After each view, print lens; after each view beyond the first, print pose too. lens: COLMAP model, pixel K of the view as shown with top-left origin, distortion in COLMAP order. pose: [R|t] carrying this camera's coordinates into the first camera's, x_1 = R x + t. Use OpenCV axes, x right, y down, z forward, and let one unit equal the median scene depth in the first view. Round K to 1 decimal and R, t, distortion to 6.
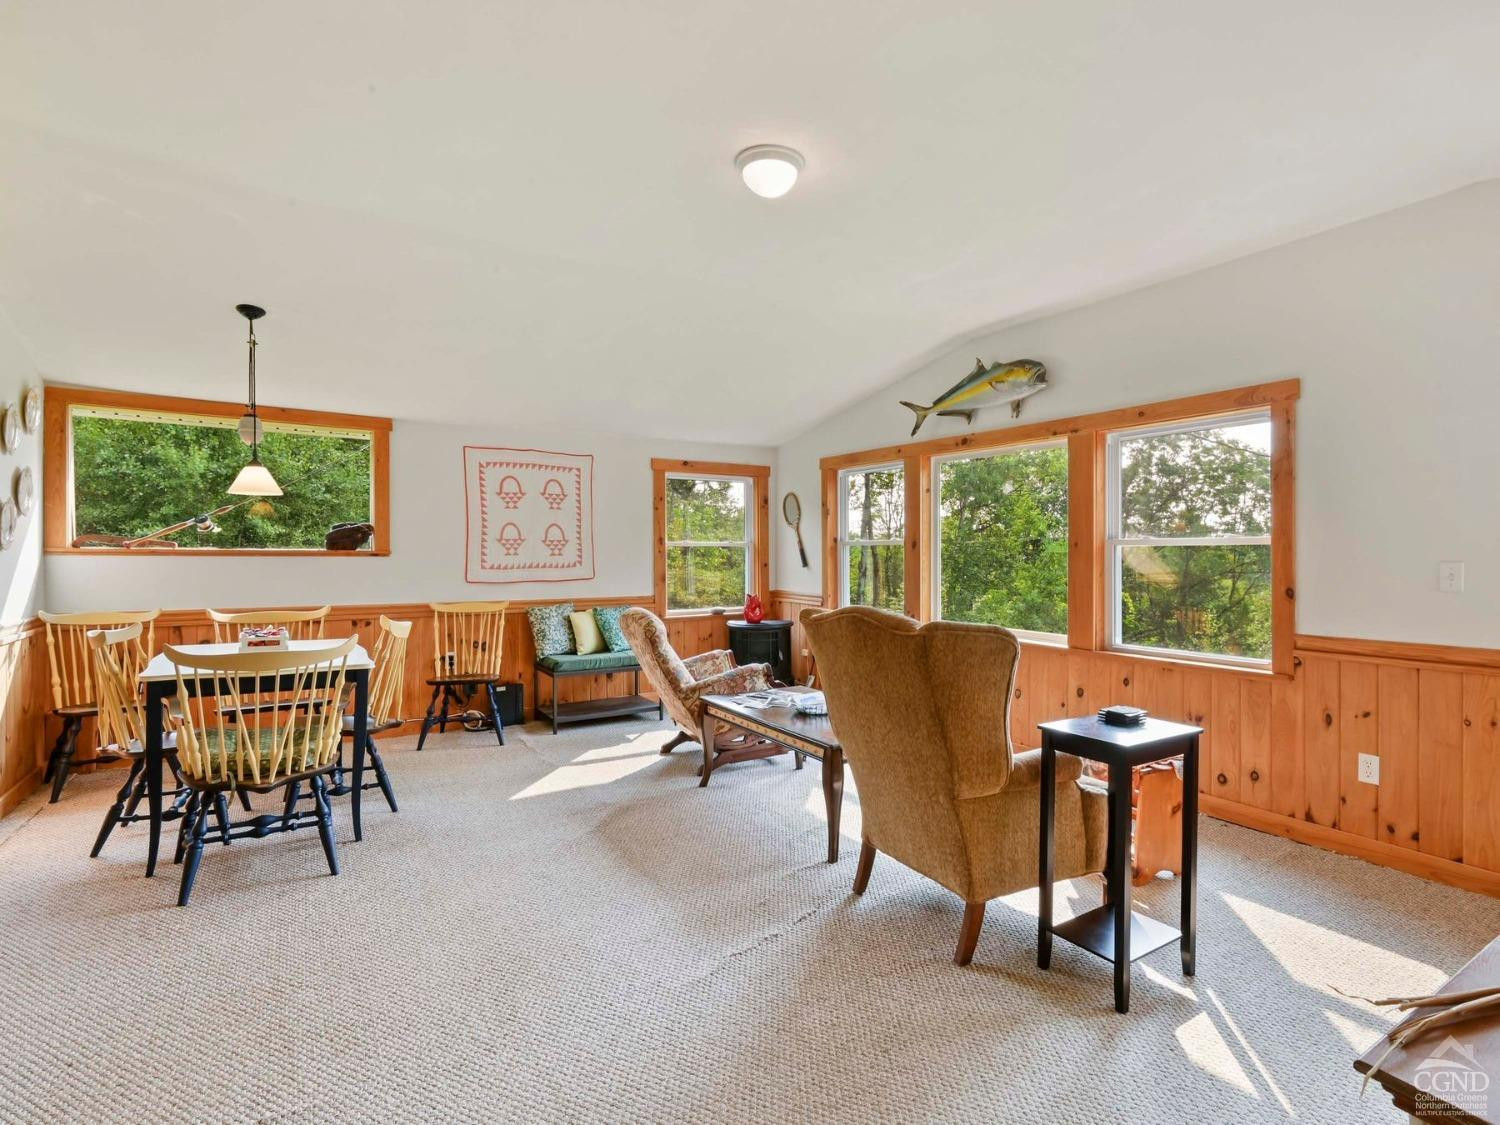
lens RADIAL K [[759.1, 0, 779.0], [0, 759.1, 572.2], [0, 0, 1]] dist [-0.000447, 0.000114]
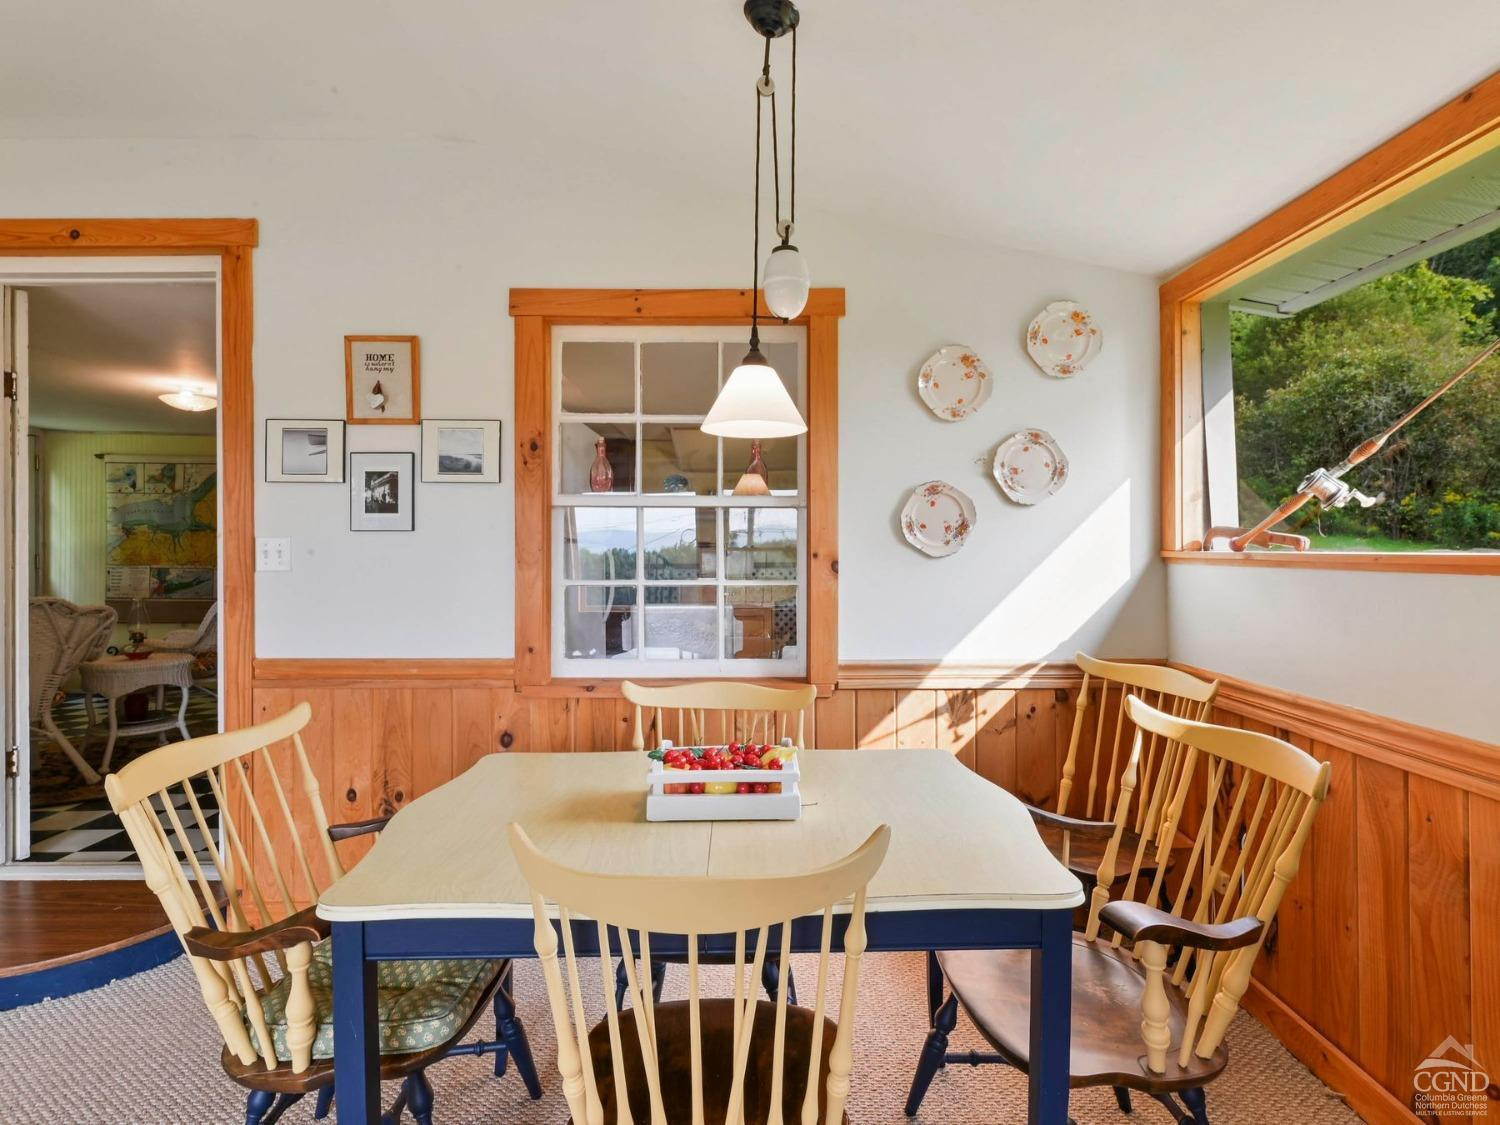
lens RADIAL K [[759.1, 0, 756.3], [0, 759.1, 543.8], [0, 0, 1]] dist [-0.000447, 0.000114]
pose [[-0.536136, -0.007924, -0.844094, -0.209849], [-0.015703, 0.999877, 0.000588, -0.025627], [0.843986, 0.013570, -0.536194, 0.798063]]
